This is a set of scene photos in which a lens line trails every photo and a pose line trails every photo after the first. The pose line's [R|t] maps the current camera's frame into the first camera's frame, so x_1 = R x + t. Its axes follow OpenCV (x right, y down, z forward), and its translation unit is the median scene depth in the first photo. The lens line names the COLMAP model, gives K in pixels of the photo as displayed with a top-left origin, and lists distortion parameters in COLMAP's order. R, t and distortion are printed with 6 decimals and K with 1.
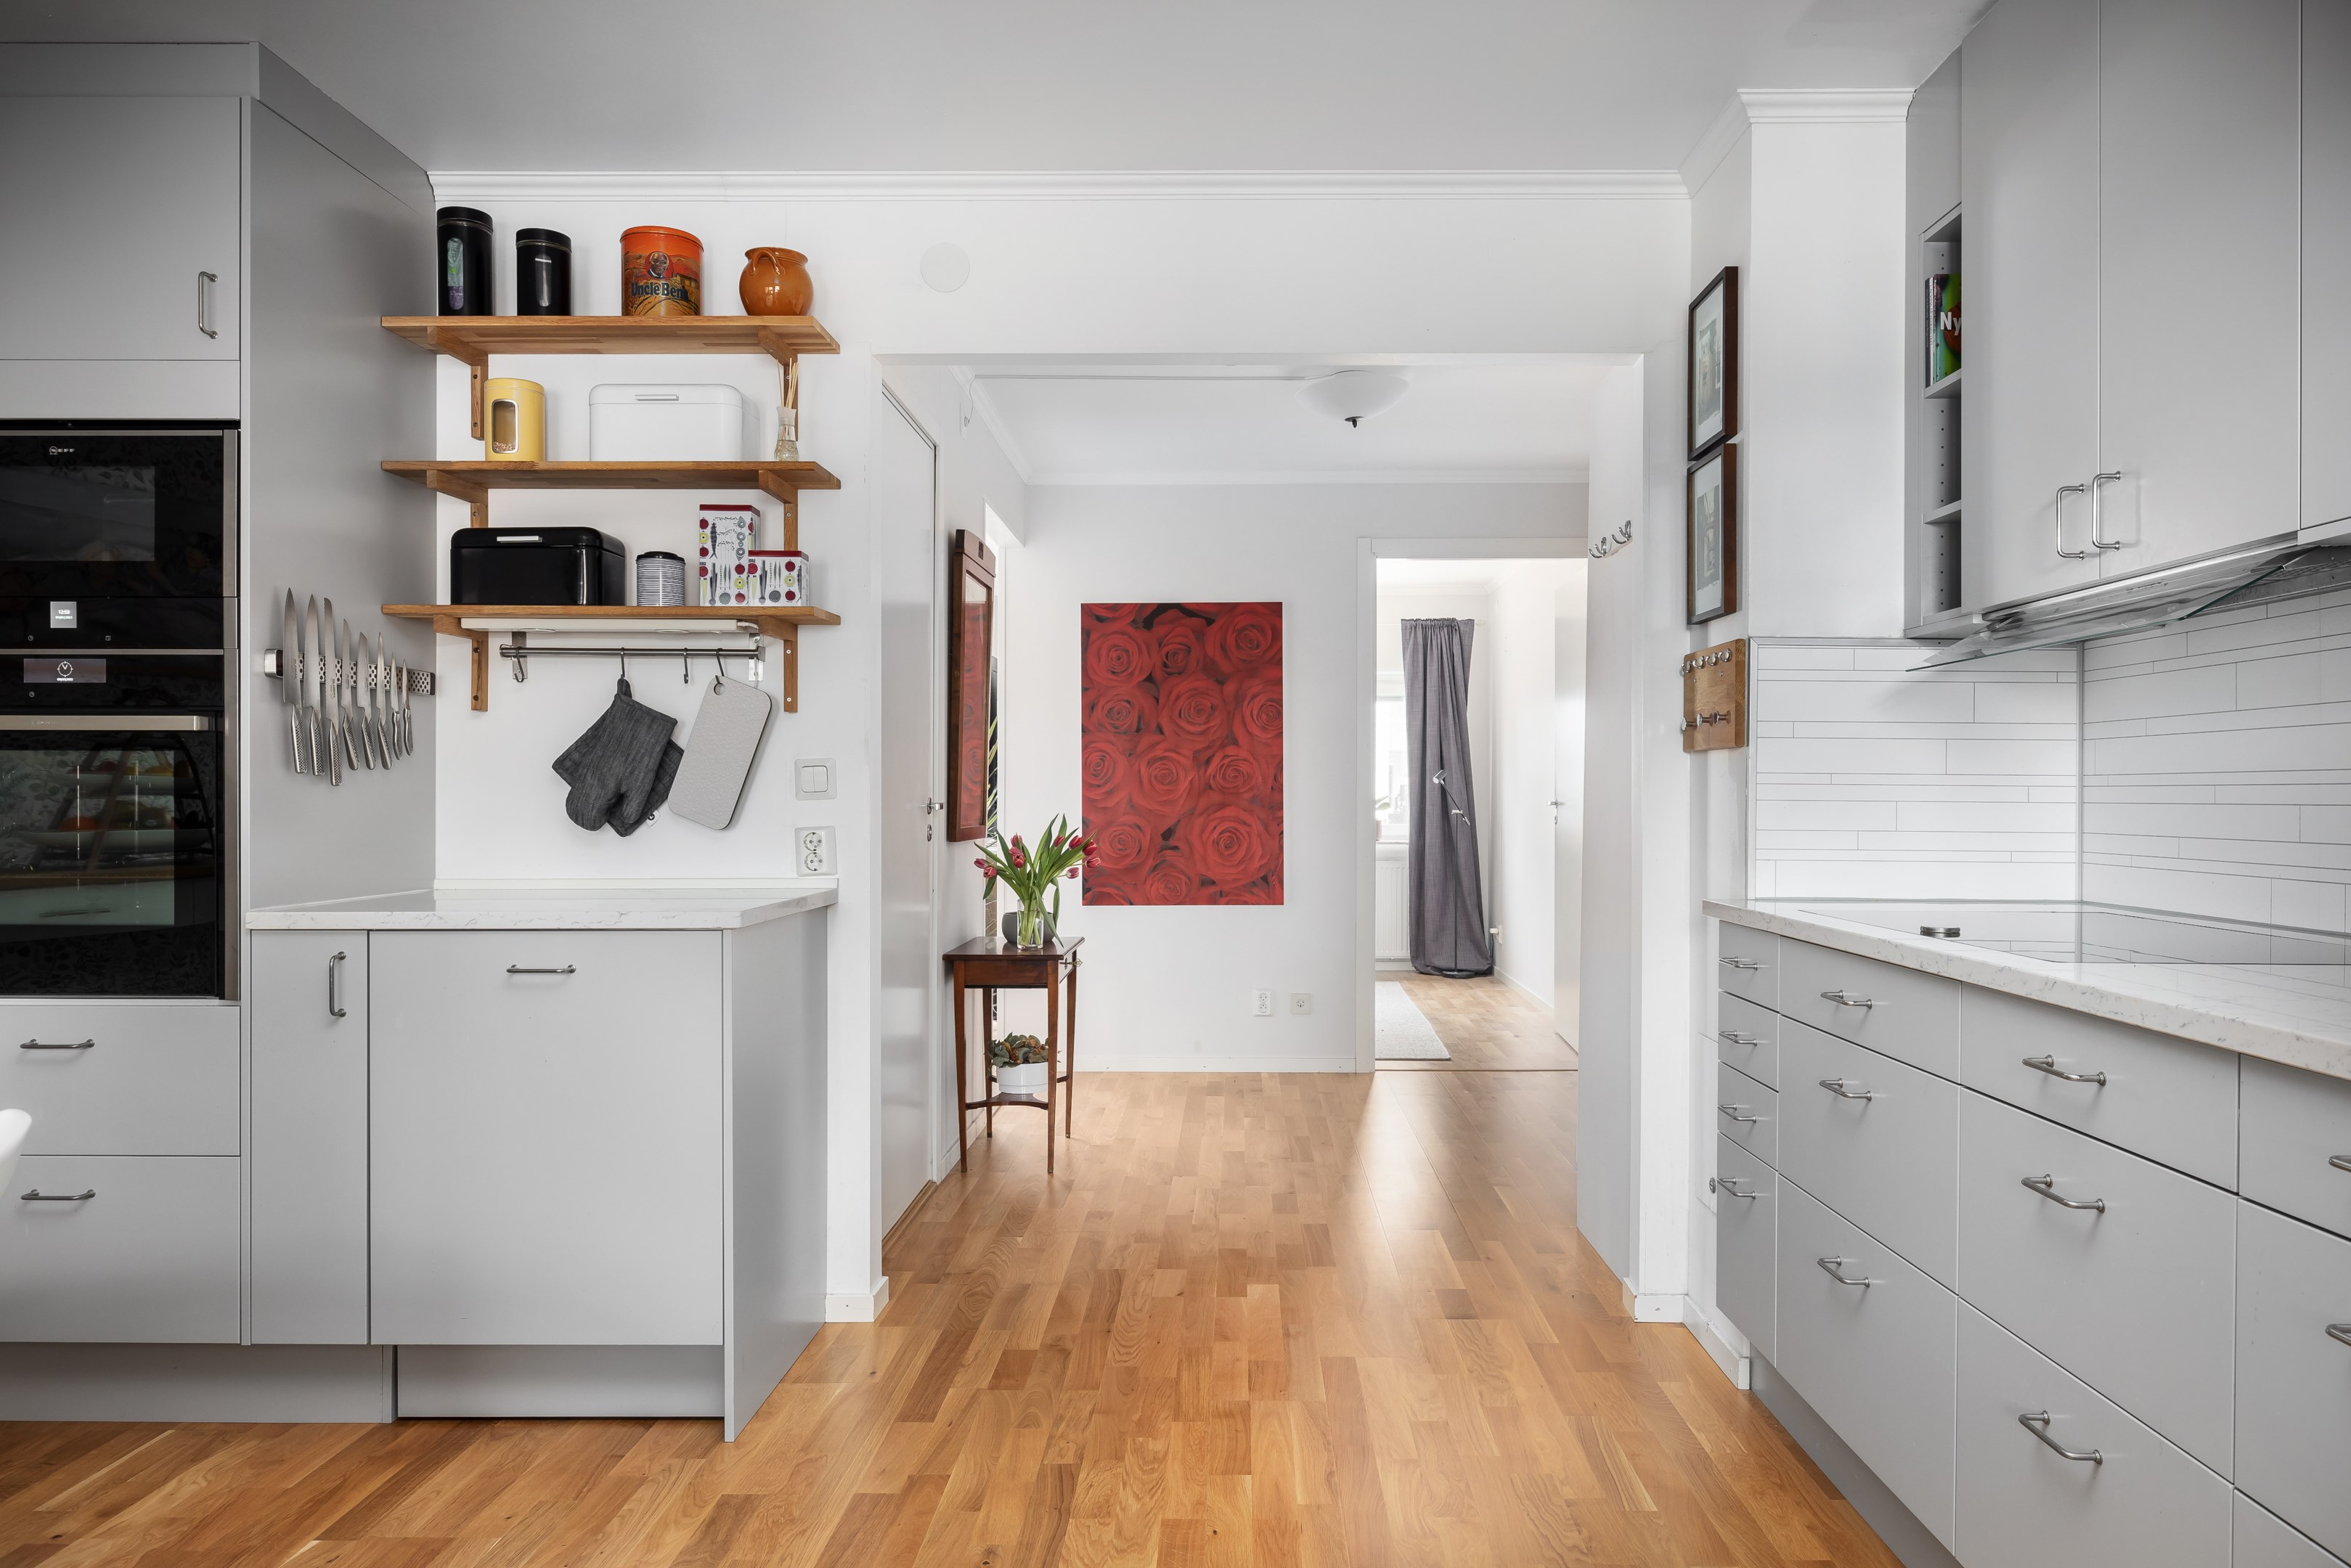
lens RADIAL K [[1516.9, 0, 1181.1], [0, 1516.9, 792.6], [0, 0, 1]] dist [-0.006915, -0.001726]
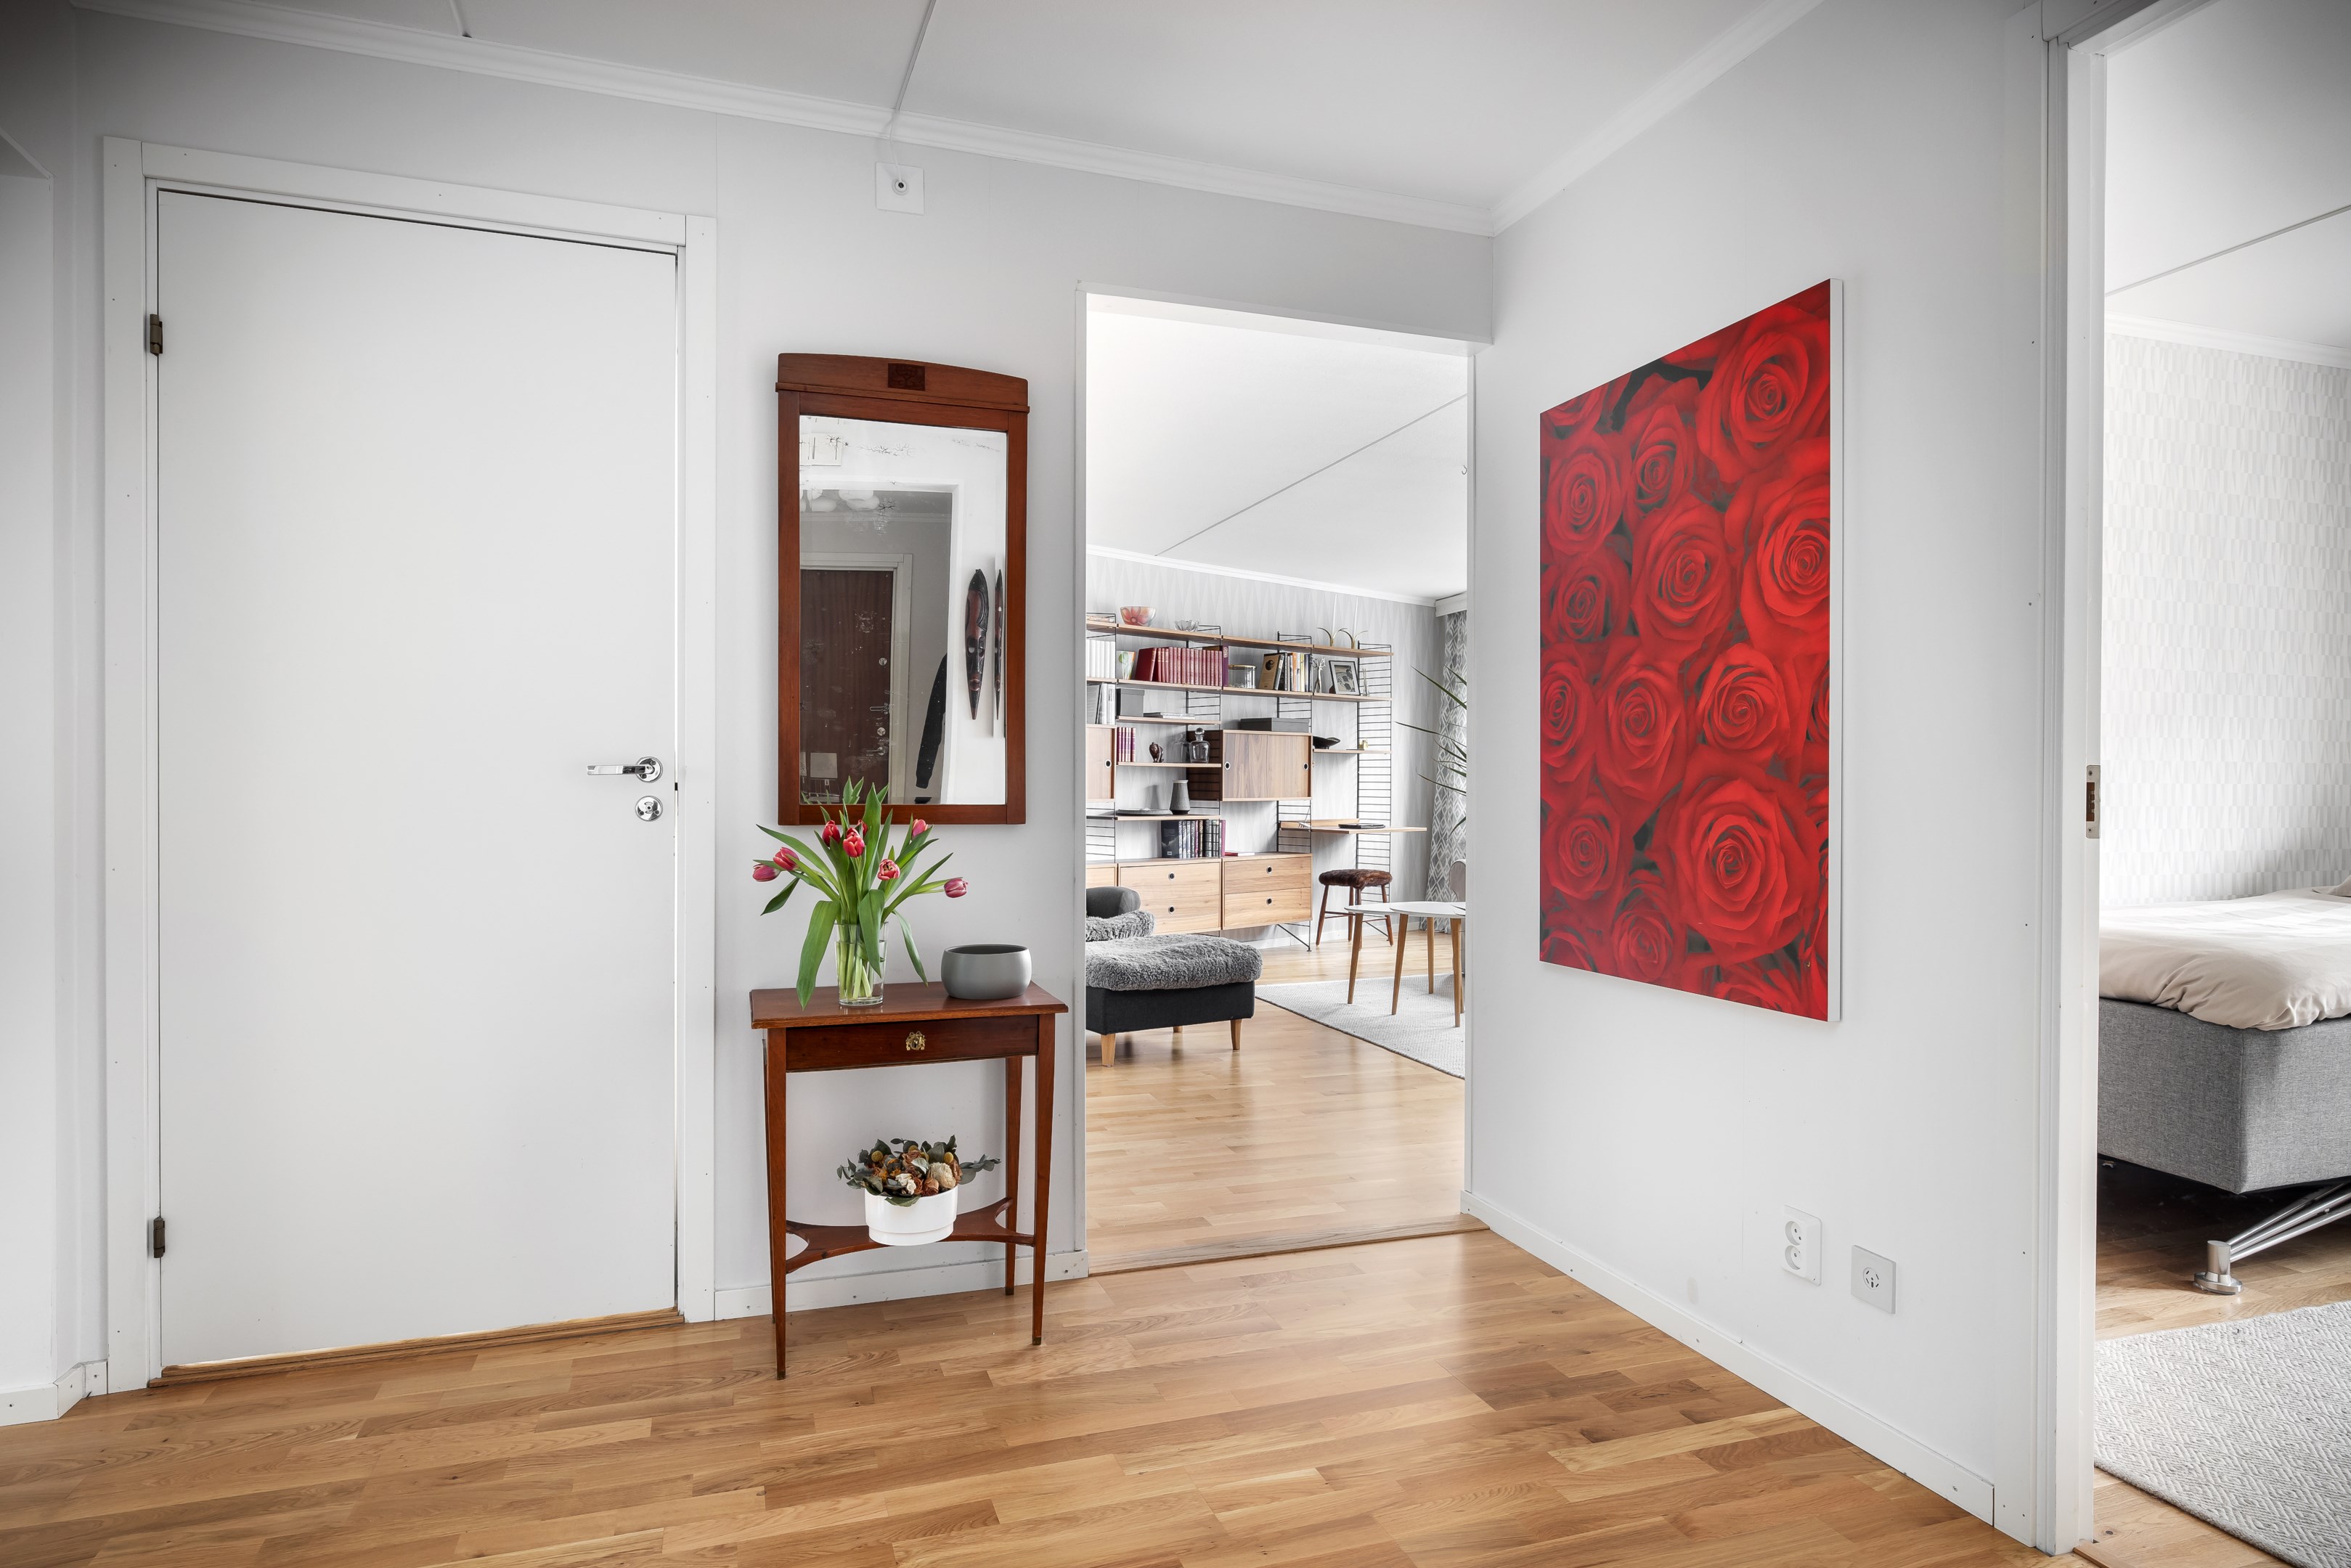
lens RADIAL K [[1321.7, 0, 1176.7], [0, 1321.7, 790.5], [0, 0, 1]] dist [0.006282, 0.000009]
pose [[0.350072, 0.004951, -0.936710, 0.339017], [-0.002281, 0.999988, 0.004433, 0.010675], [0.936720, 0.000584, 0.350079, 0.709671]]
